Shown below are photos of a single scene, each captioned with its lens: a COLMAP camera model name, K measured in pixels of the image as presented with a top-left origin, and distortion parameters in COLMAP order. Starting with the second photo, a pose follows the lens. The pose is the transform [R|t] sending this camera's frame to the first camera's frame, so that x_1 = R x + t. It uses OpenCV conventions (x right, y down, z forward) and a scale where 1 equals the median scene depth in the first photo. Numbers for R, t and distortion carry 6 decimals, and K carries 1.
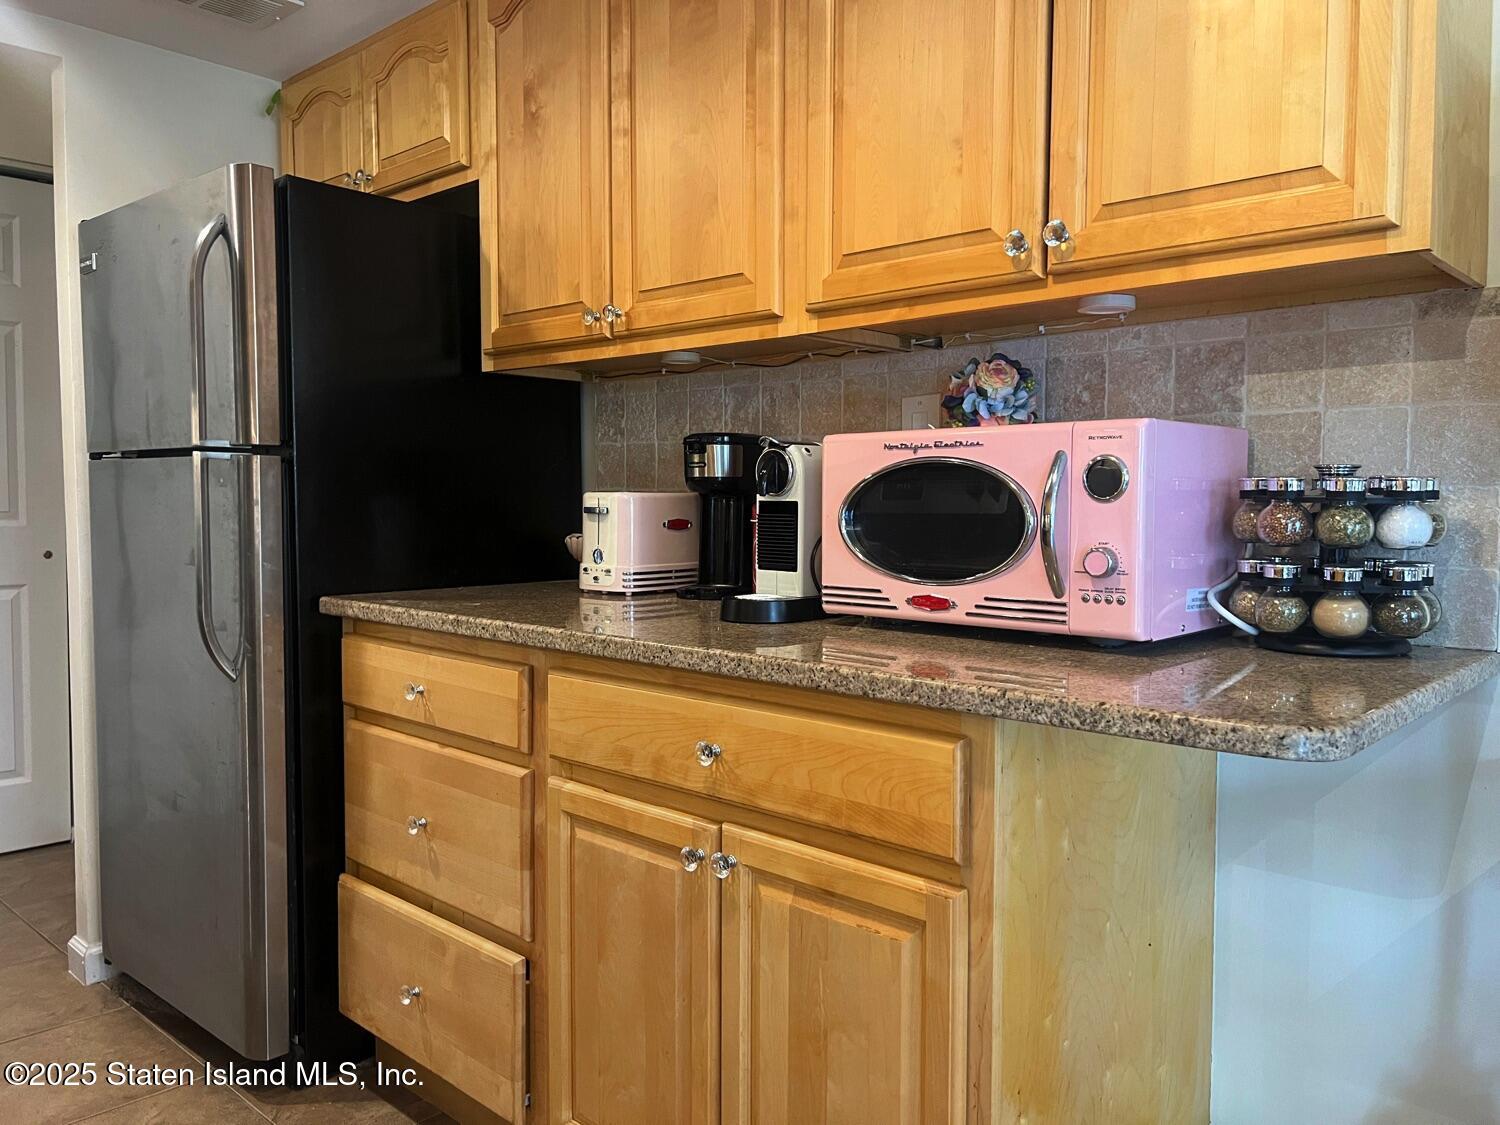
lens RADIAL K [[1126.5, 0, 757.4], [0, 1126.5, 566.4], [0, 0, 1]] dist [0.051208, -0.051705]
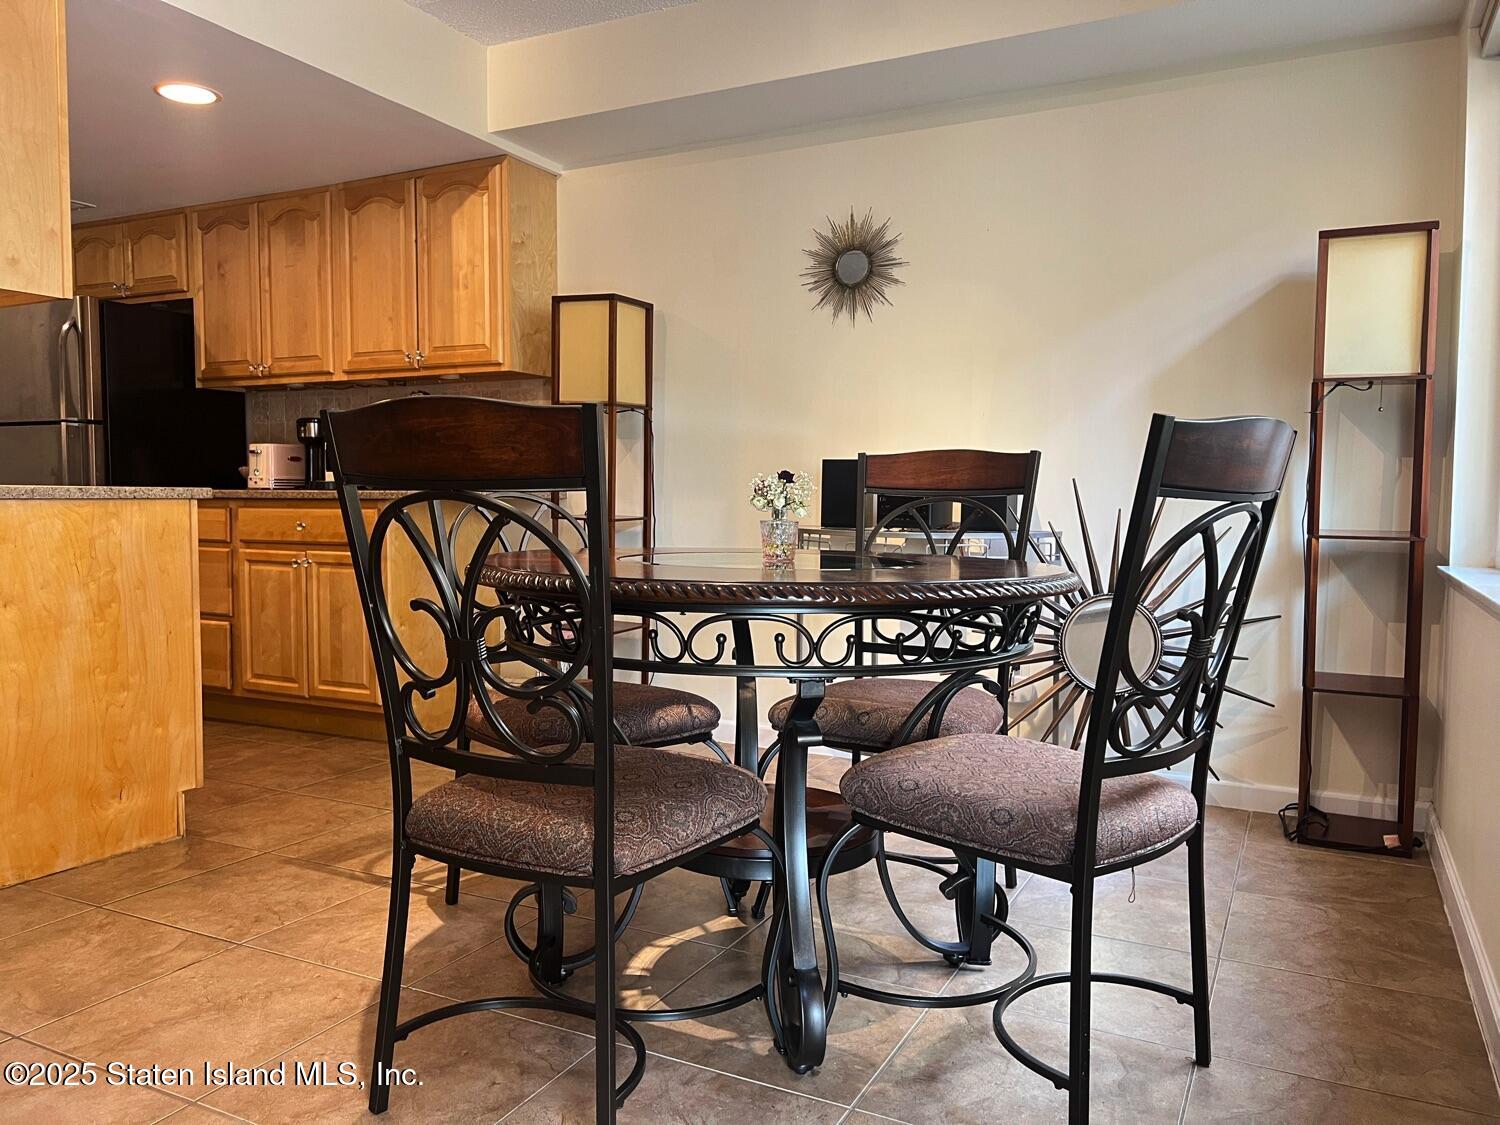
lens RADIAL K [[1126.5, 0, 741.3], [0, 1126.5, 556.5], [0, 0, 1]] dist [0.051208, -0.051705]
pose [[0.963214, -0.015764, 0.268275, 0.215915], [0.016625, 0.999861, -0.000938, 0.214206], [-0.268223, 0.005363, 0.963342, -1.736993]]
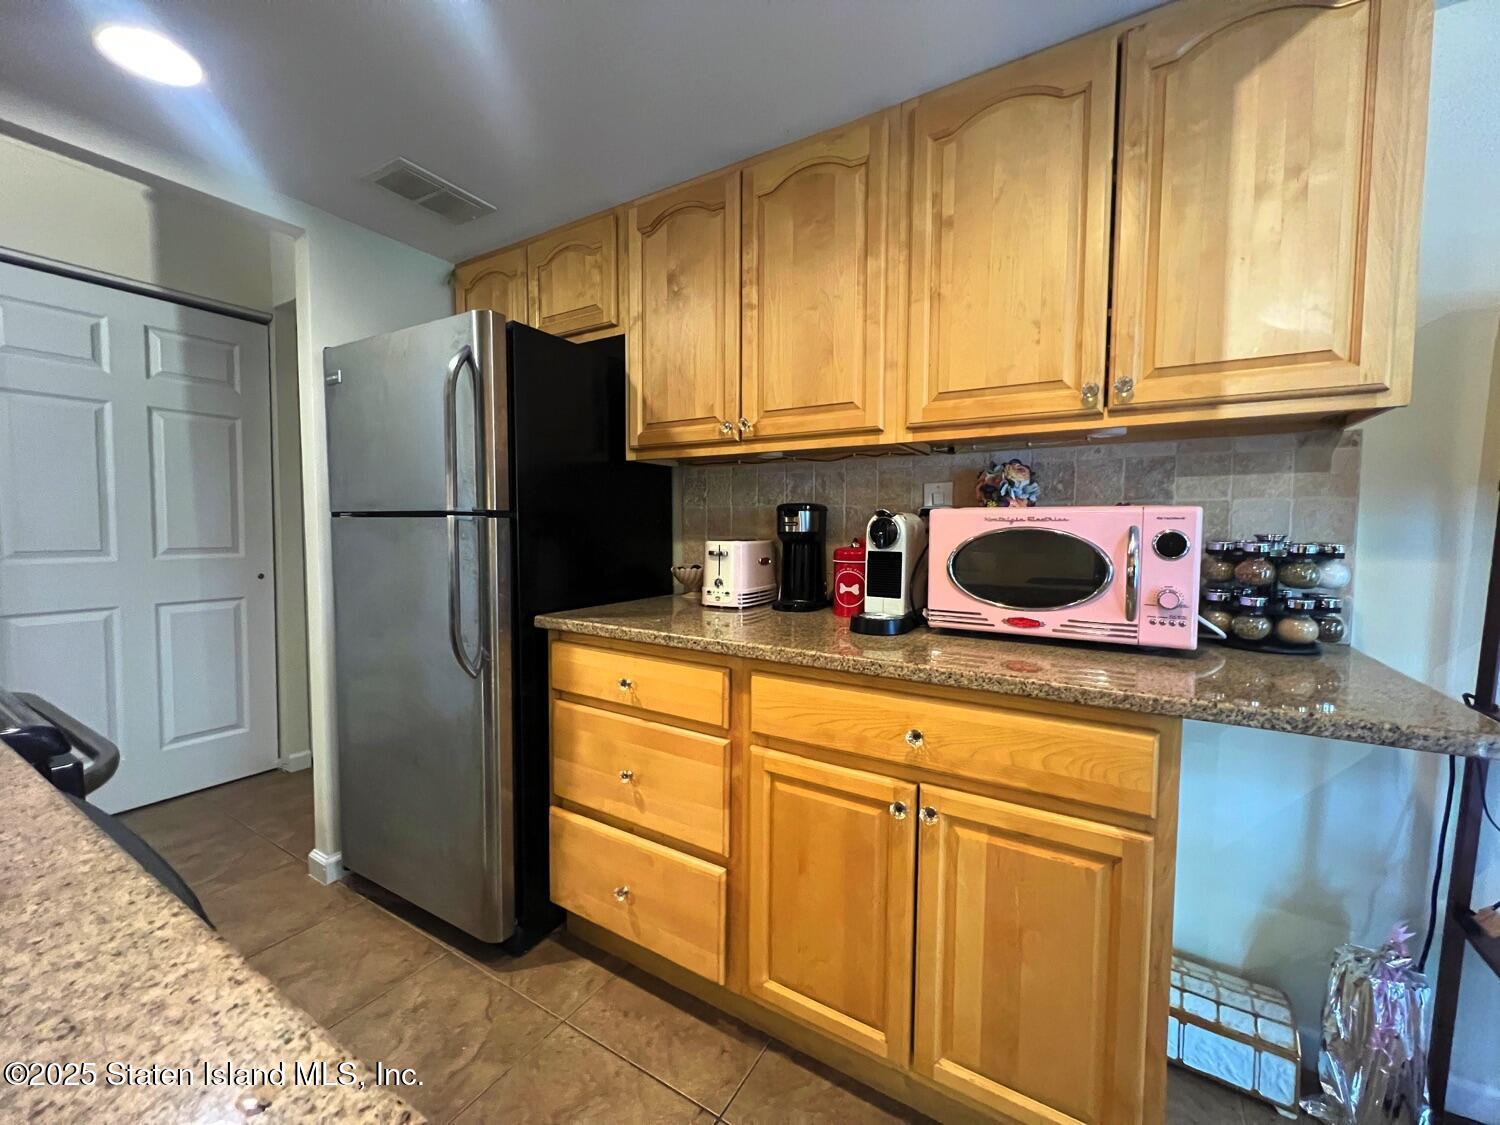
lens RADIAL K [[599.7, 0, 749.9], [0, 599.7, 560.7], [0, 0, 1]] dist [-0.002627, 0.000983]
pose [[0.980226, -0.009696, 0.197645, -0.316224], [0.010129, 0.999948, -0.001180, -0.046312], [-0.197624, 0.003158, 0.980273, 0.239424]]
